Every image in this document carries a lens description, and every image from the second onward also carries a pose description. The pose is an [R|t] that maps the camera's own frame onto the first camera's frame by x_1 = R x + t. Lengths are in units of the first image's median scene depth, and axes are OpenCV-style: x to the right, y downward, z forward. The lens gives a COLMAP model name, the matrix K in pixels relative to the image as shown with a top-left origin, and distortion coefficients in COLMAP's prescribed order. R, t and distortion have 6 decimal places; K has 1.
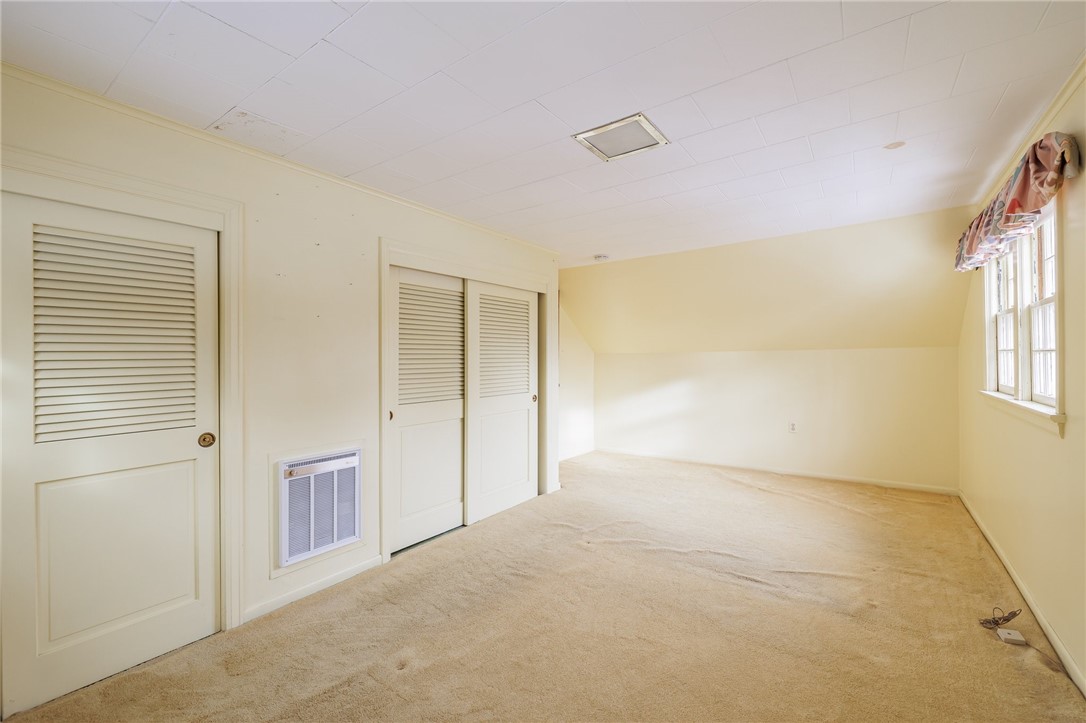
lens RADIAL K [[454.9, 0, 544.4], [0, 454.9, 361.6], [0, 0, 1]] dist [-0.000119, -0.000696]
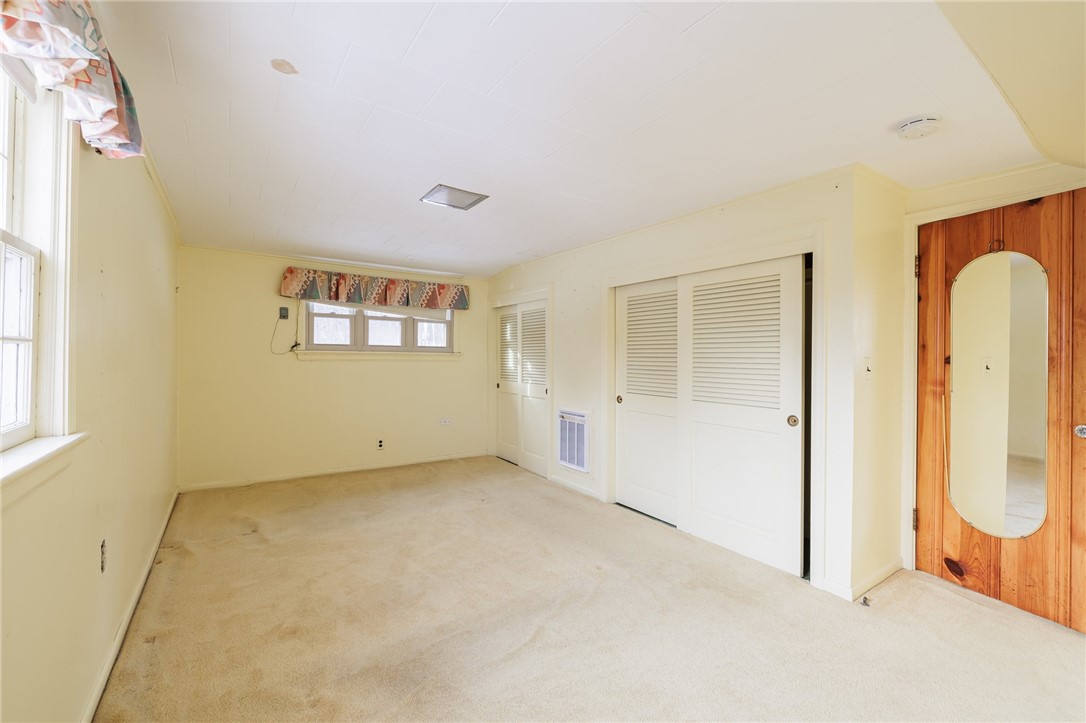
lens RADIAL K [[454.9, 0, 543.9], [0, 454.9, 354.1], [0, 0, 1]] dist [-0.000119, -0.000696]
pose [[-0.345976, 0.002714, -0.938240, 1.143631], [-0.009701, 0.999932, 0.006470, -0.023689], [0.938193, 0.011340, -0.345926, 1.448912]]
